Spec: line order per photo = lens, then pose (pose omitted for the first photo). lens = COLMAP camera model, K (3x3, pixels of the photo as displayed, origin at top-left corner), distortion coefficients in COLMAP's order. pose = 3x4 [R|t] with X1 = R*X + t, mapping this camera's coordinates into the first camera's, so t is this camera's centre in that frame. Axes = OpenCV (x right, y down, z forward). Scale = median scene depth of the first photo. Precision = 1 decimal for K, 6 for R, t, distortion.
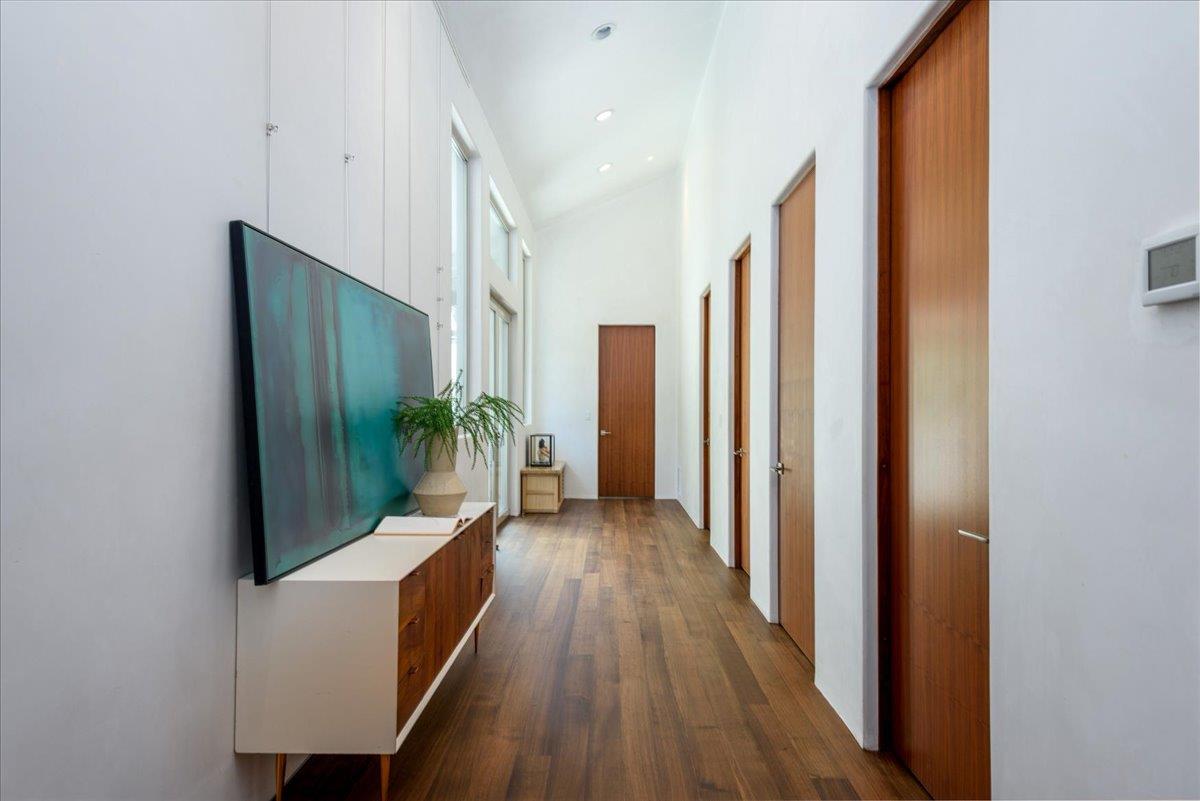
lens RADIAL K [[586.4, 0, 600.0], [0, 586.4, 400.5], [0, 0, 1]] dist [0.000992, -0.000904]
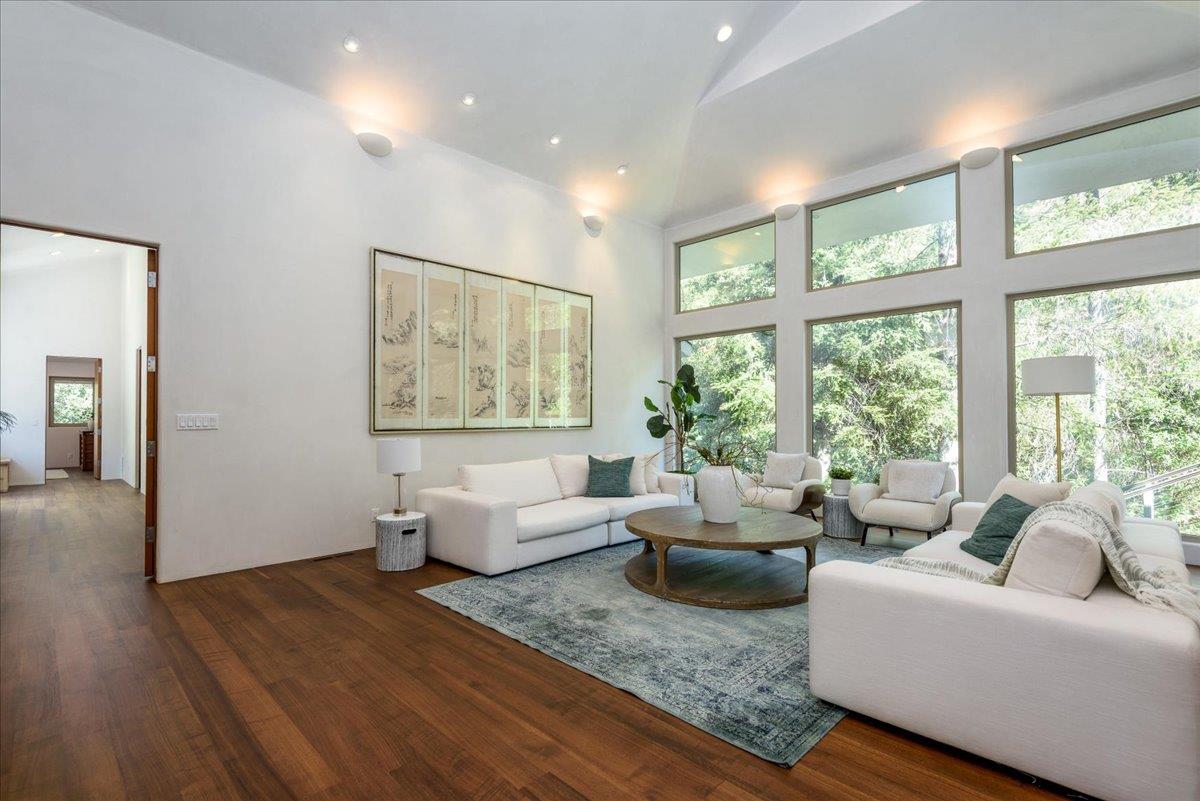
lens RADIAL K [[554.6, 0, 605.1], [0, 554.6, 403.5], [0, 0, 1]] dist [0.024018, -0.012323]
pose [[0.681373, 0.012154, 0.731836, -0.083730], [0.001059, 0.999845, -0.017591, -0.000393], [-0.731936, 0.012762, 0.681254, -0.989065]]
